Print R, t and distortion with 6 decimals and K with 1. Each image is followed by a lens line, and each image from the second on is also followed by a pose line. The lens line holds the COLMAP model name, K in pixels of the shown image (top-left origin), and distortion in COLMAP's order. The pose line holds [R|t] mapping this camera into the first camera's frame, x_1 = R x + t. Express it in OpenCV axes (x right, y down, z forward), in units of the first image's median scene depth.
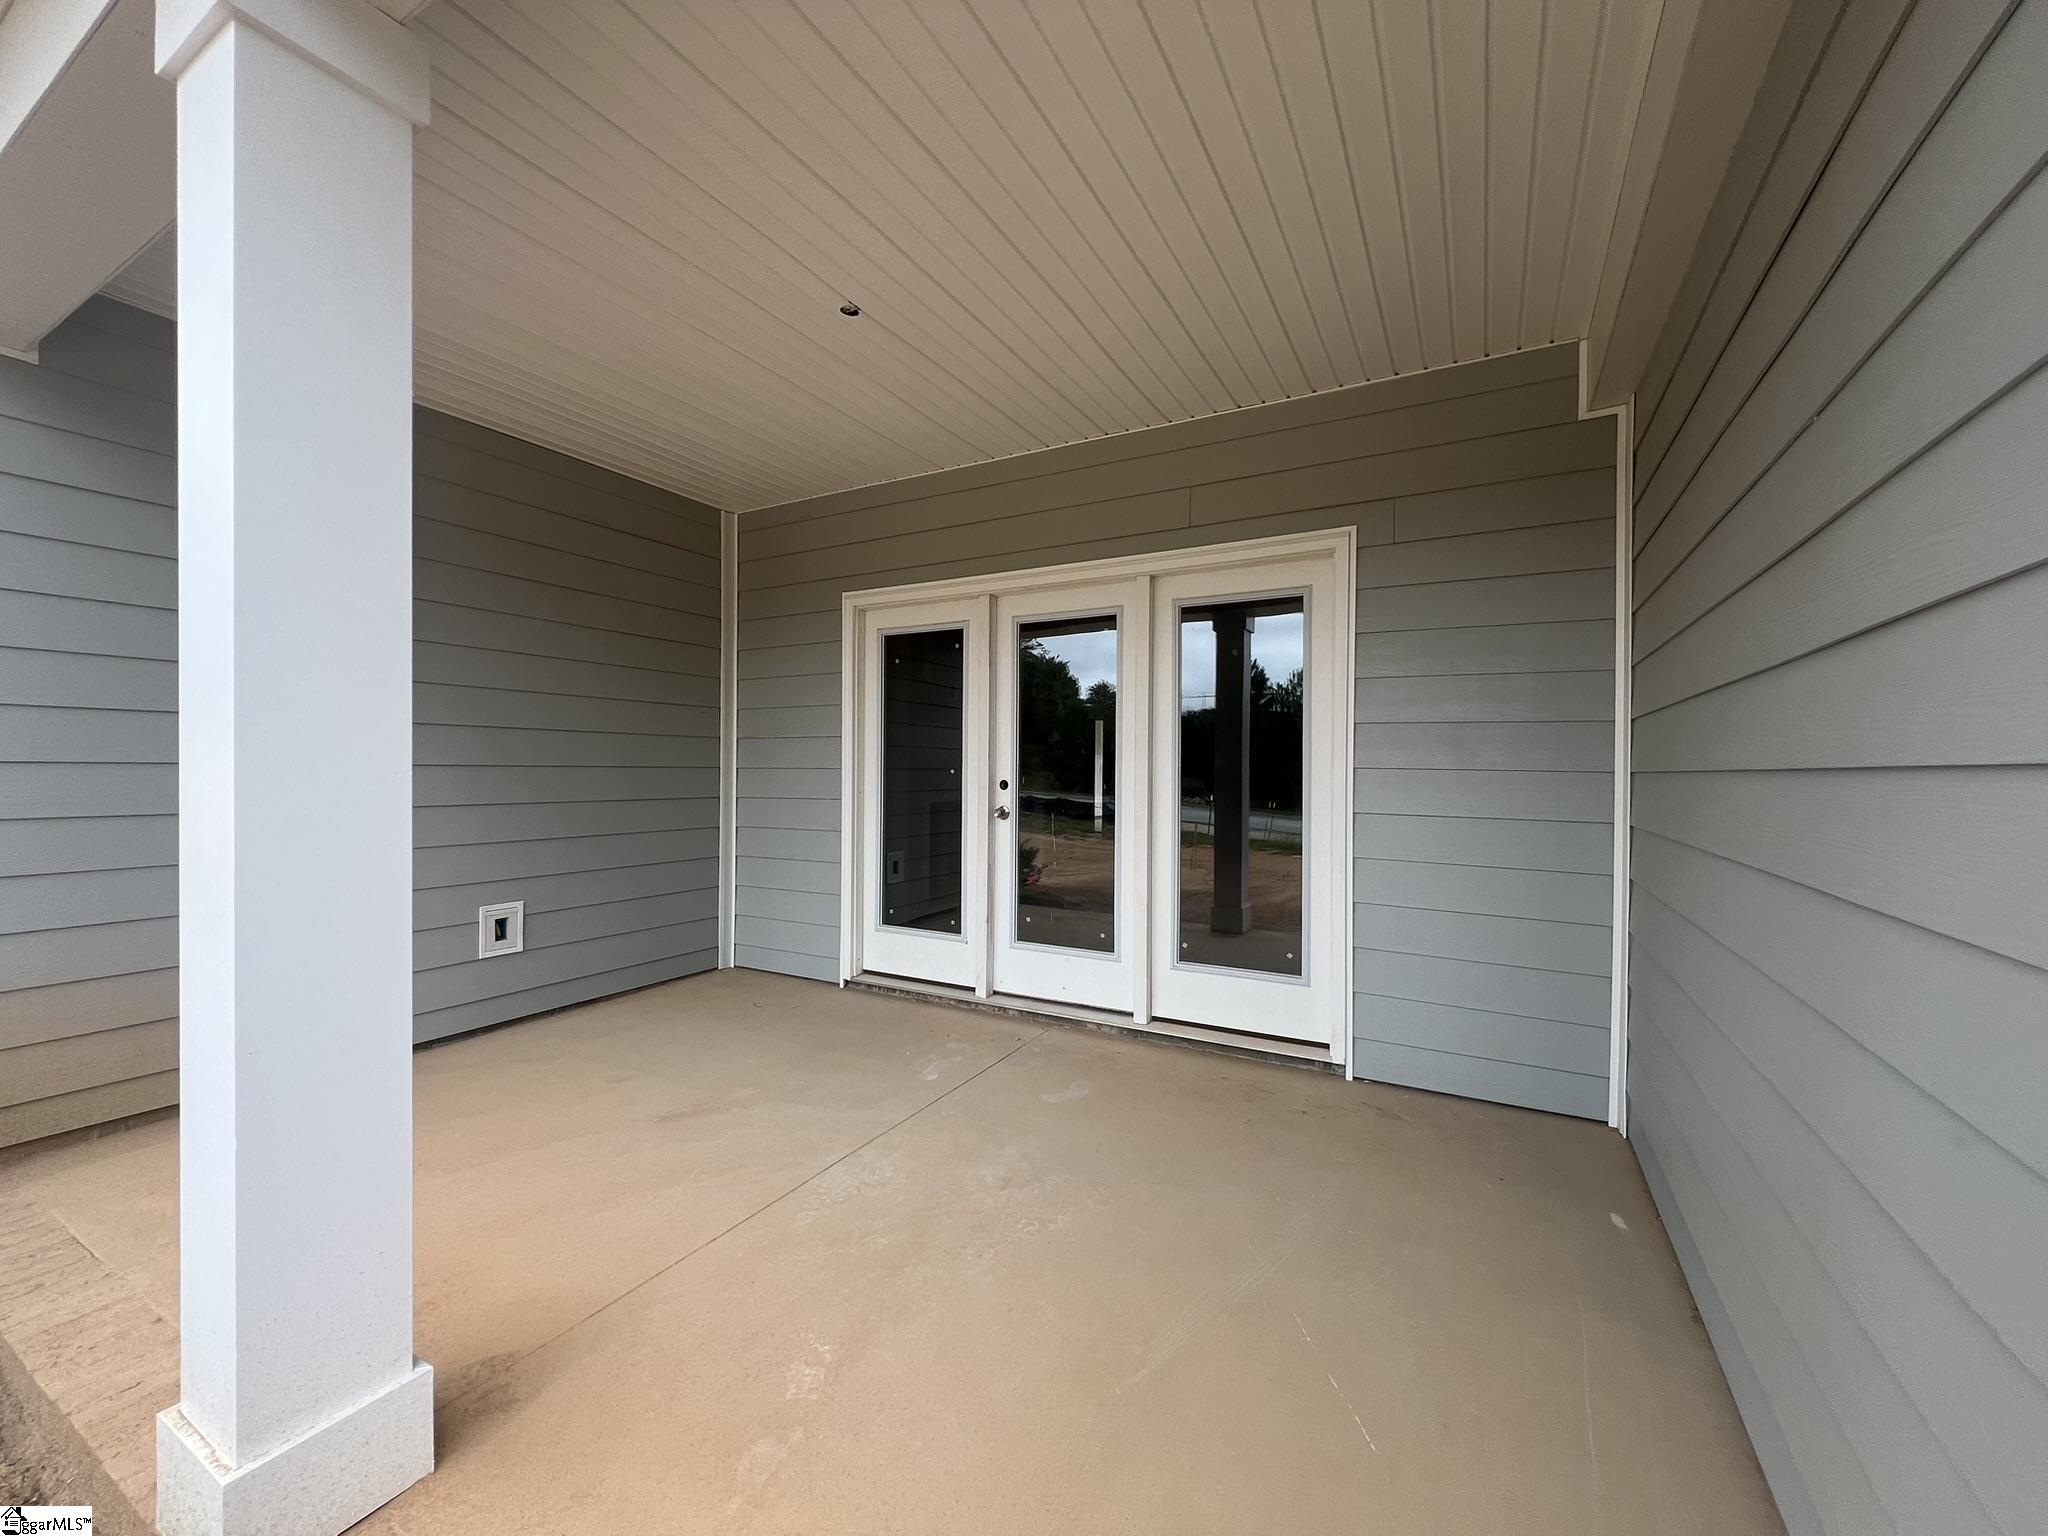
lens RADIAL K [[819.5, 0, 1021.7], [0, 819.5, 771.6], [0, 0, 1]] dist [0.000754, 0.000076]
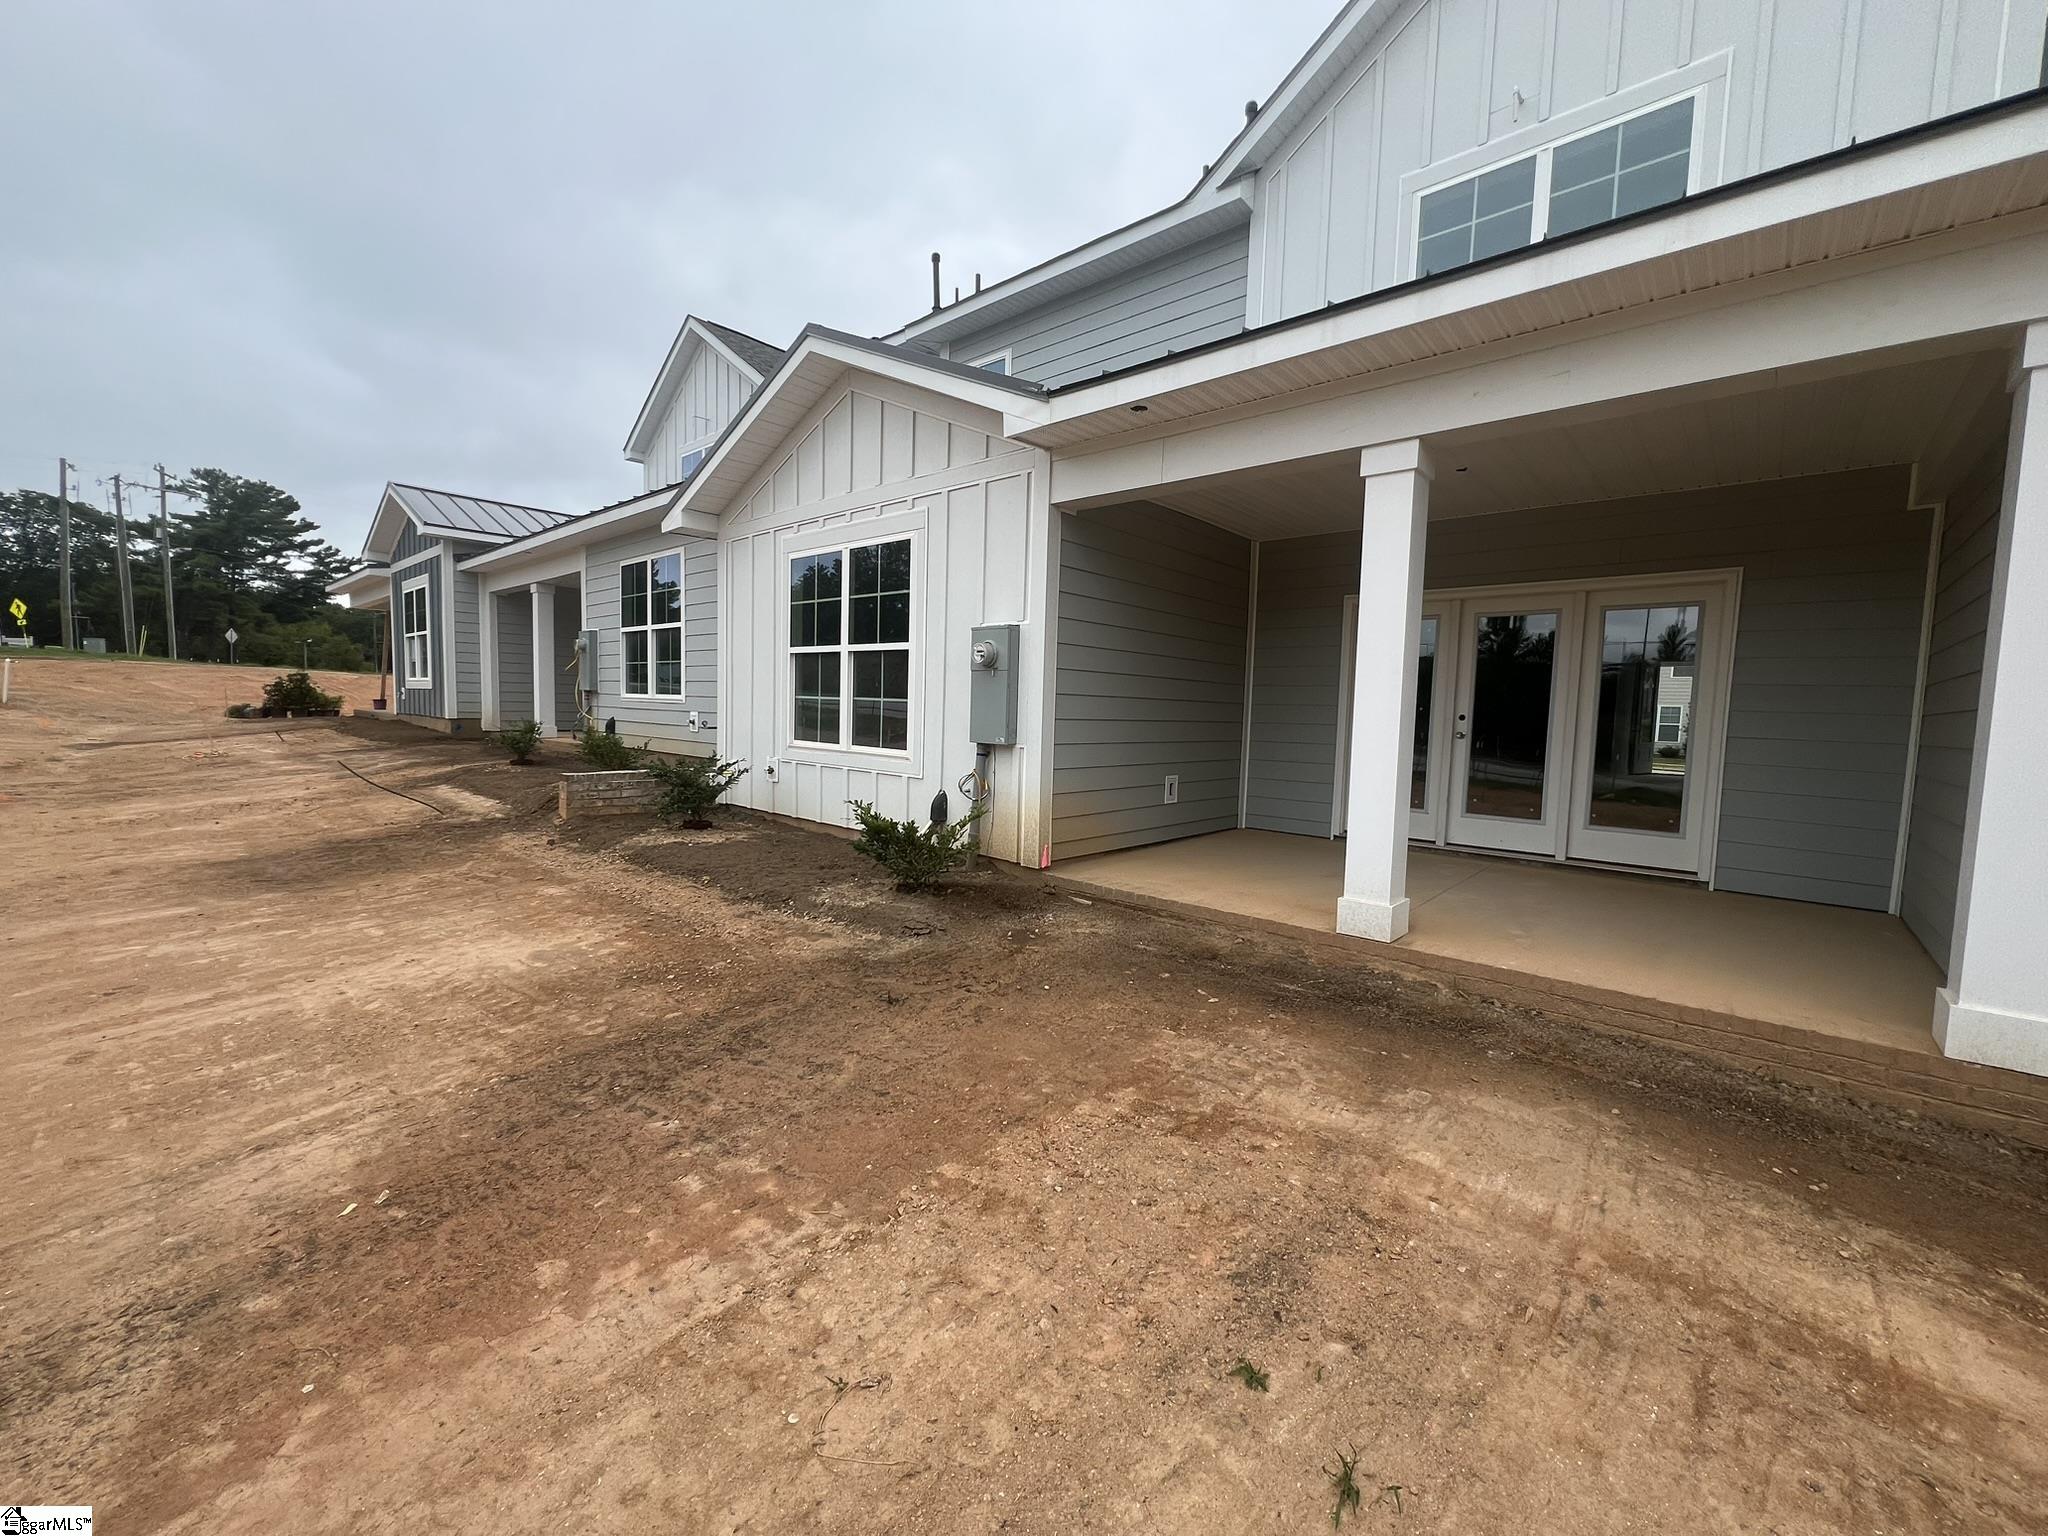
lens RADIAL K [[819.9, 0, 1026.2], [0, 819.9, 772.2], [0, 0, 1]] dist [0.001221, 0.000692]
pose [[0.977523, 0.038945, -0.207202, -0.580053], [-0.025161, 0.997317, 0.068749, 0.037691], [0.209323, -0.061991, 0.975880, -0.854858]]
